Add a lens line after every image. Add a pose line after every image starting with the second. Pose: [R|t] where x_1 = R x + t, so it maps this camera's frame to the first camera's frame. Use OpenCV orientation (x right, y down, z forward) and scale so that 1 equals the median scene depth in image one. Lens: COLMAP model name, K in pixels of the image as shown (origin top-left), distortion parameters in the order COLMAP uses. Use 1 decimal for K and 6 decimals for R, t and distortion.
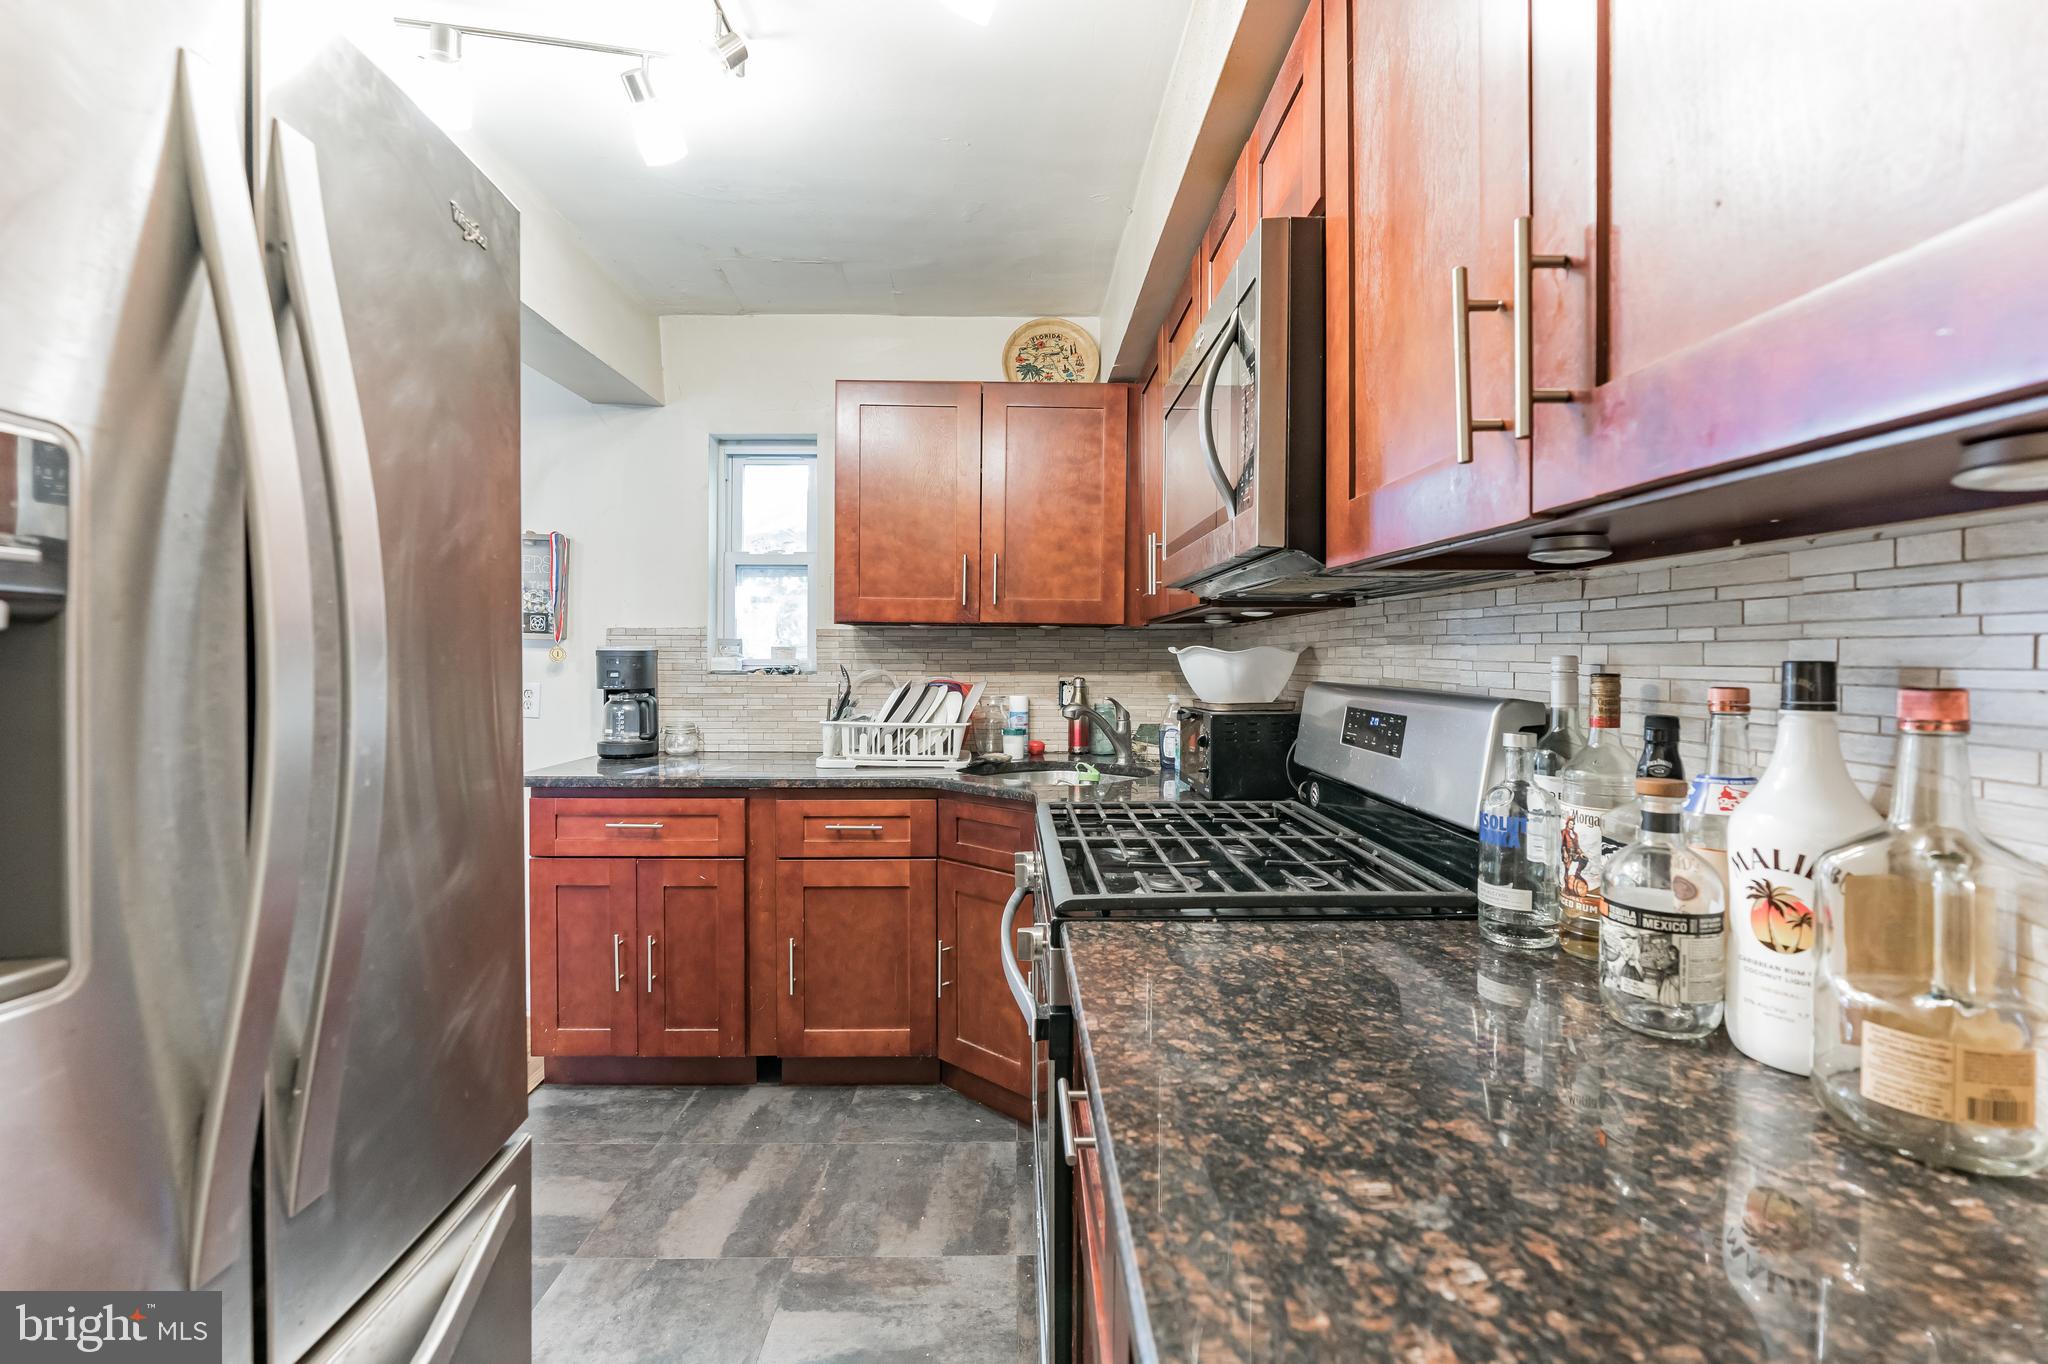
lens RADIAL K [[942.1, 0, 1051.9], [0, 942.1, 653.8], [0, 0, 1]] dist [-0.010138, 0.003421]
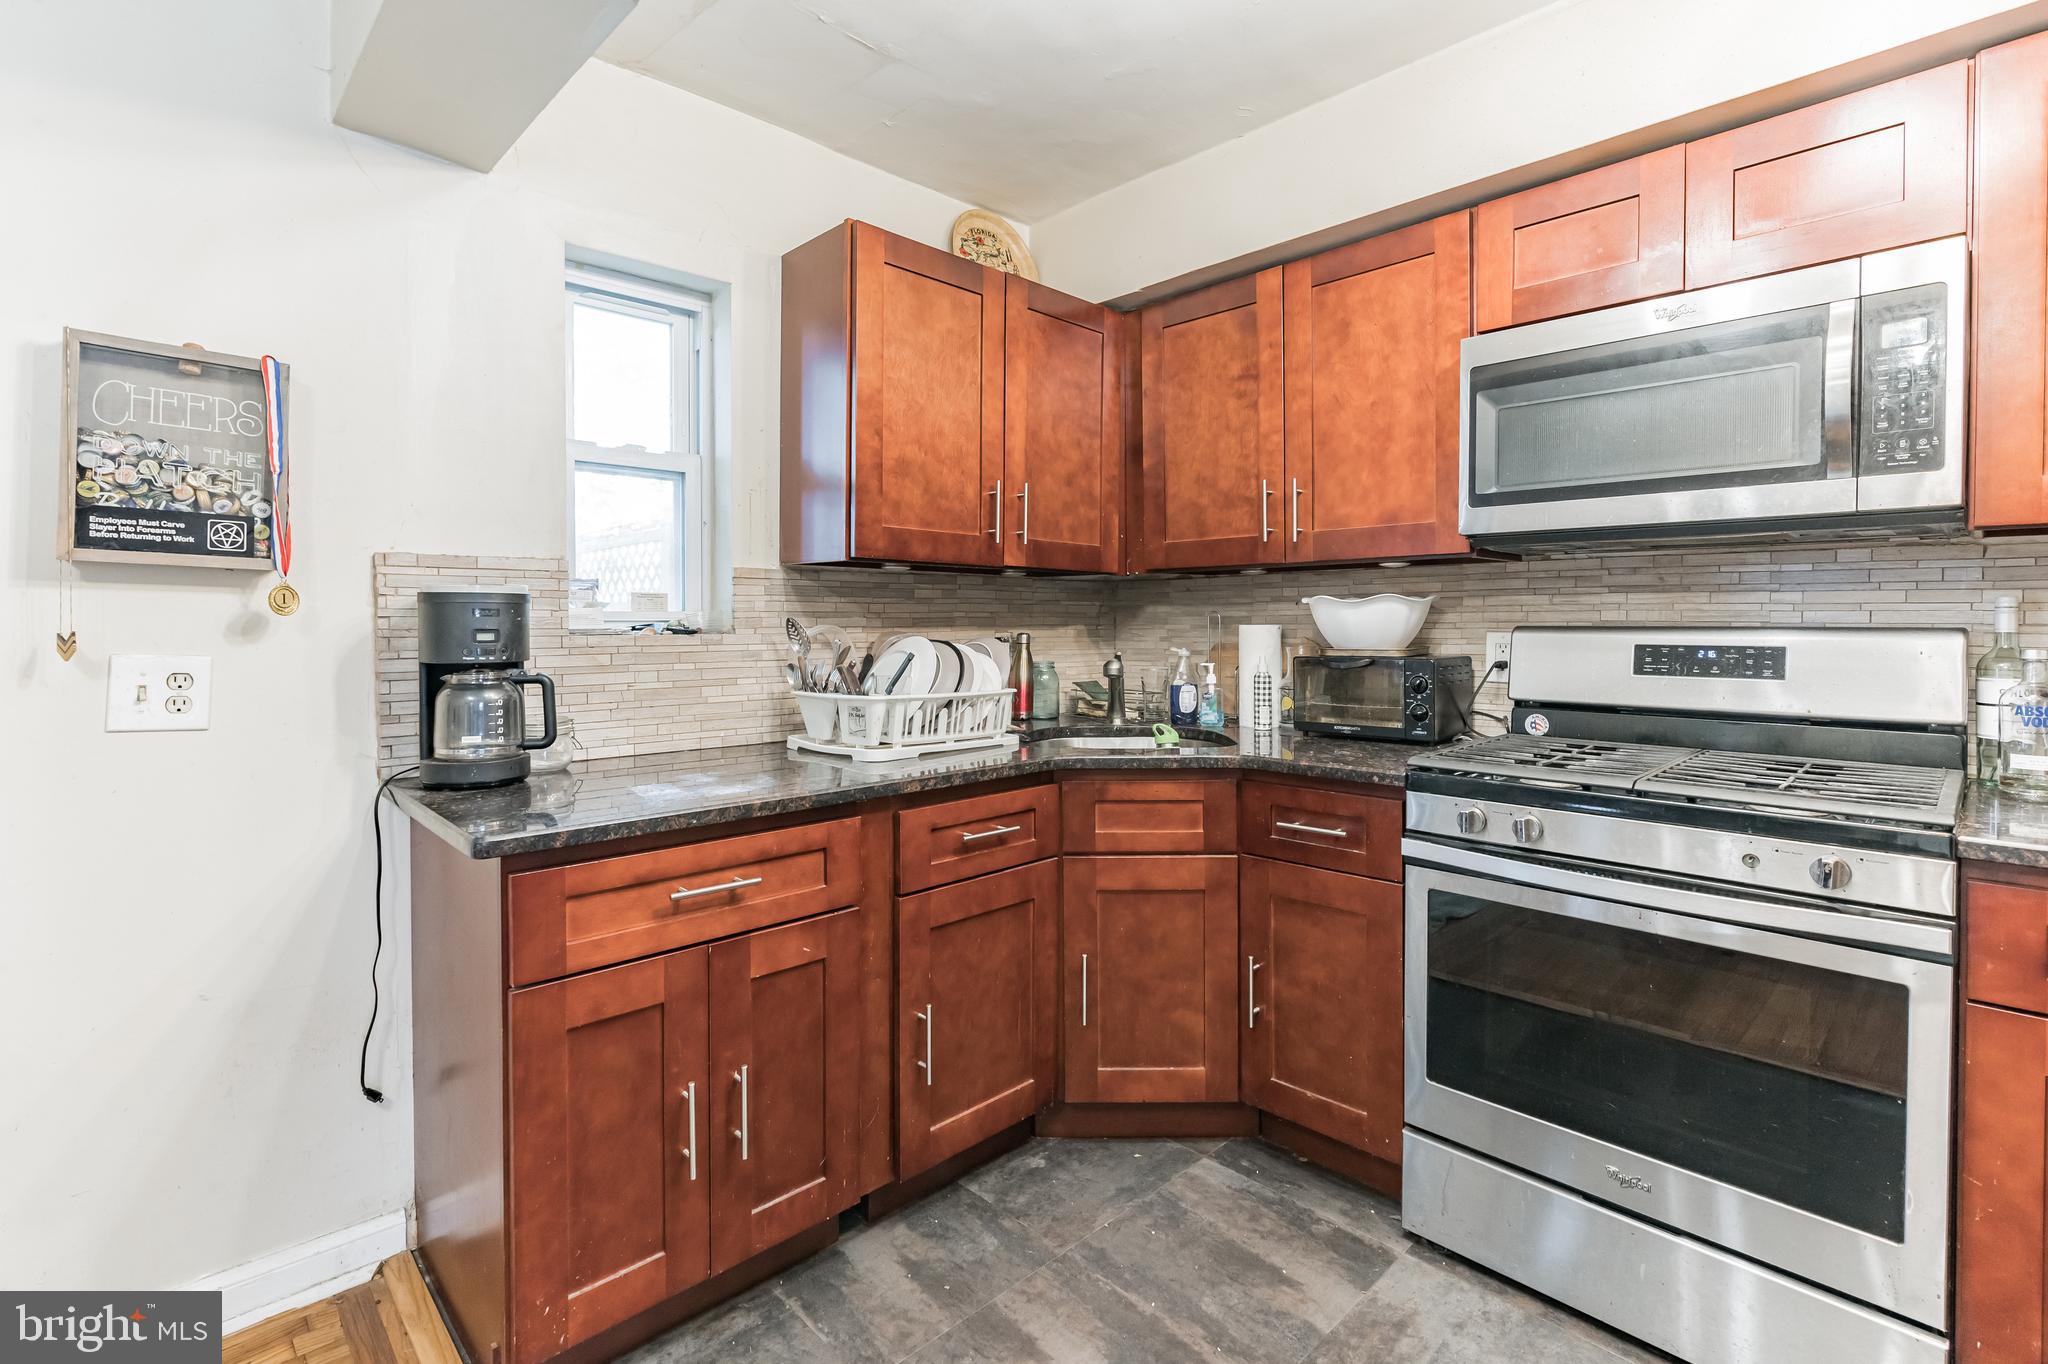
lens RADIAL K [[942.1, 0, 1004.8], [0, 942.1, 627.3], [0, 0, 1]] dist [-0.010138, 0.003421]
pose [[0.736364, -0.008483, 0.676533, -0.635141], [0.002695, 0.999950, 0.009606, 0.012749], [-0.676580, -0.005250, 0.736350, 0.400468]]
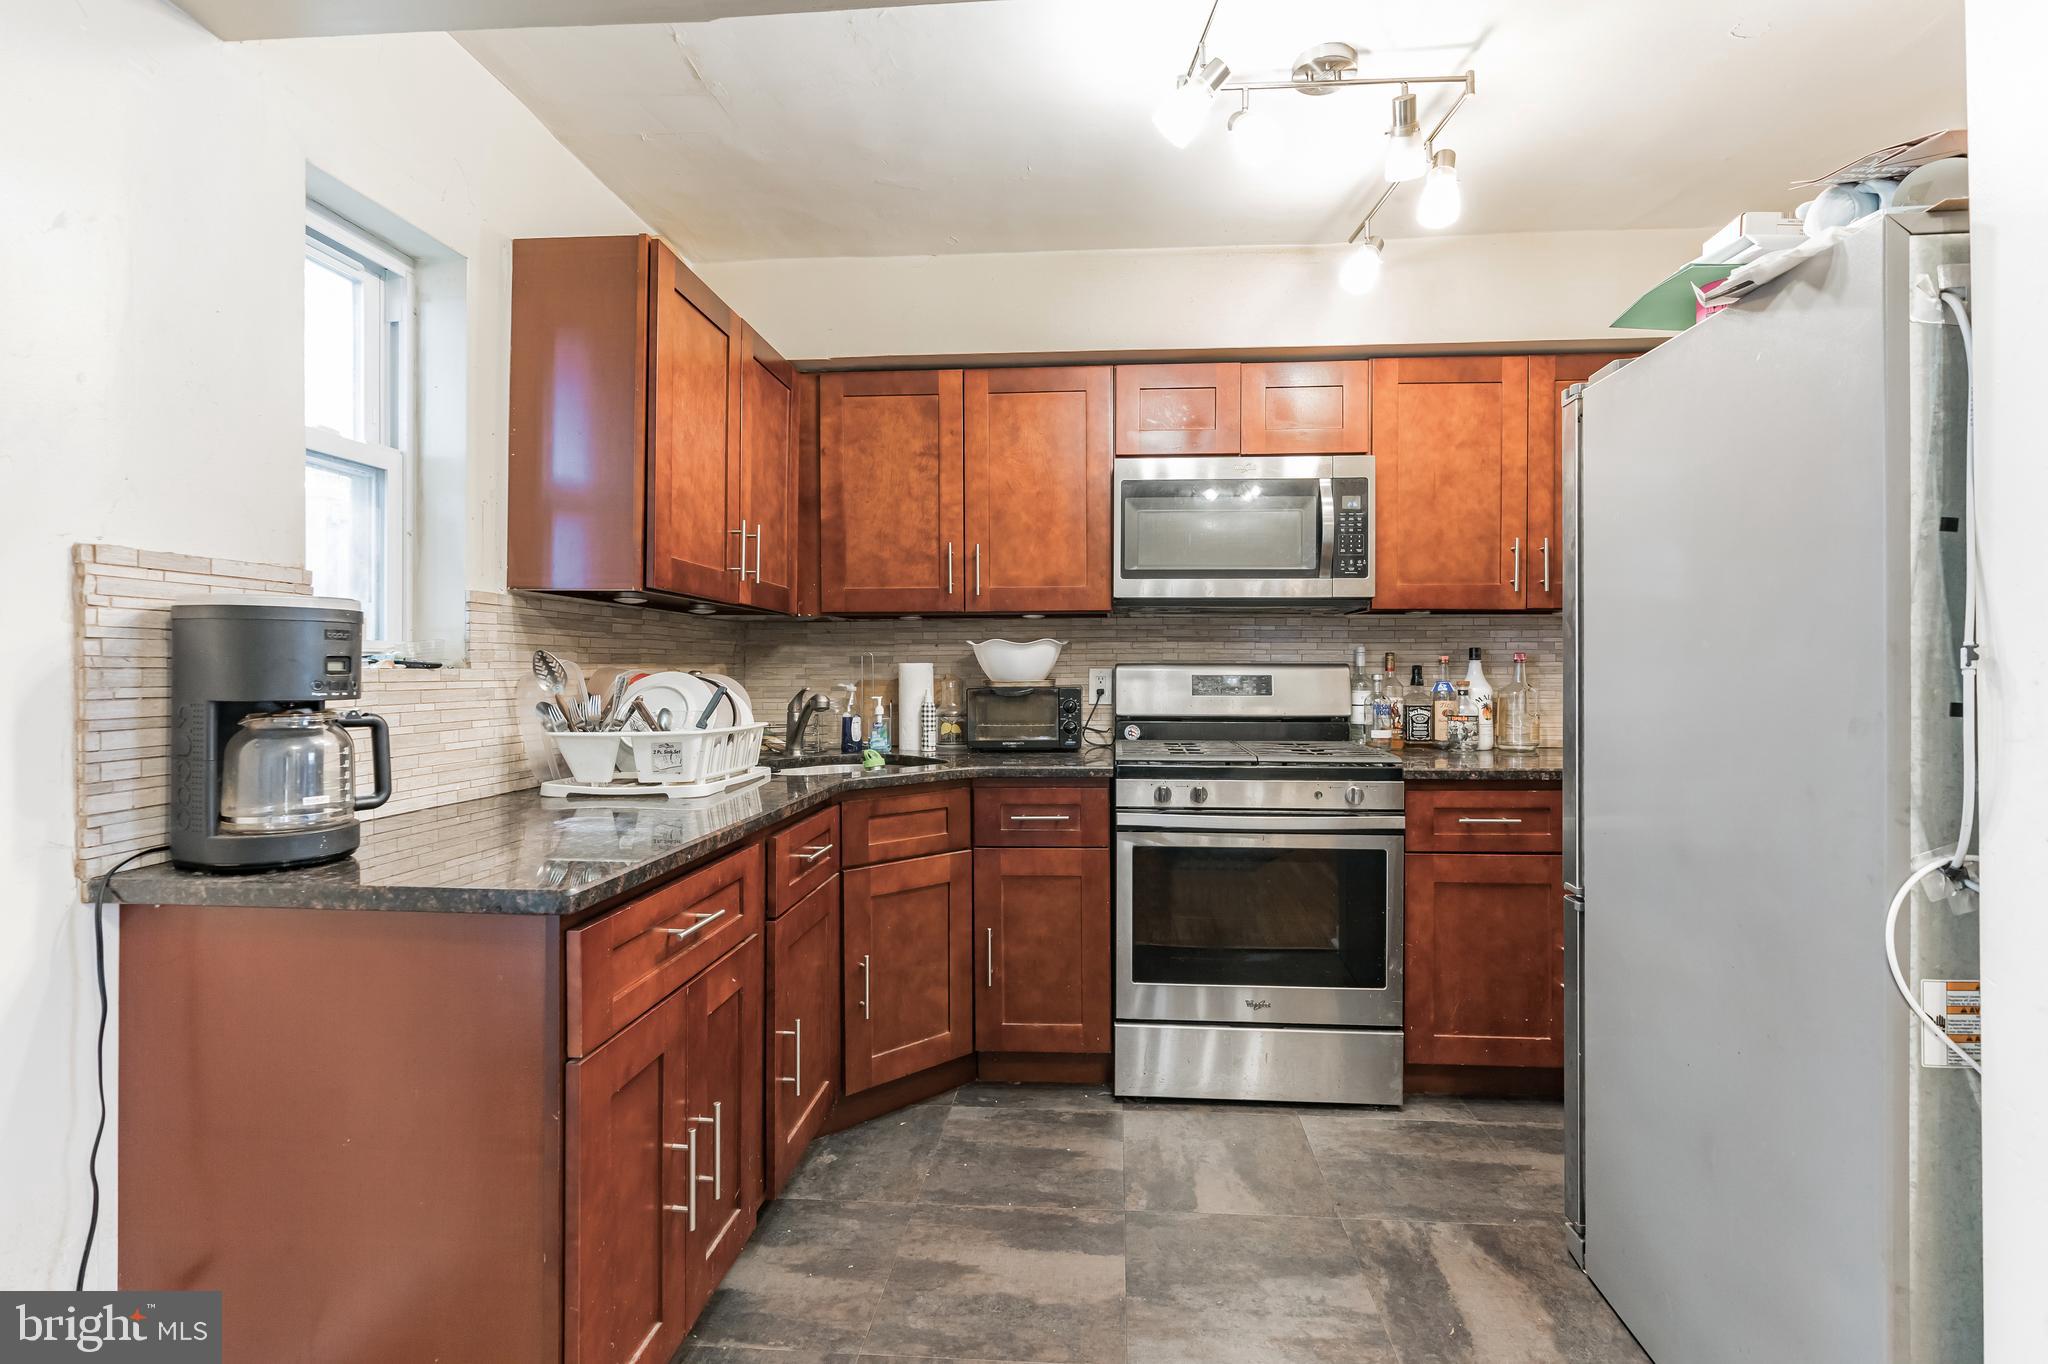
lens RADIAL K [[942.1, 0, 1035.7], [0, 942.1, 656.2], [0, 0, 1]] dist [-0.010138, 0.003421]
pose [[0.097791, 0.009953, 0.995157, -0.892706], [-0.001040, 0.999950, -0.009899, 0.022622], [-0.995206, -0.000067, 0.097797, 0.665483]]
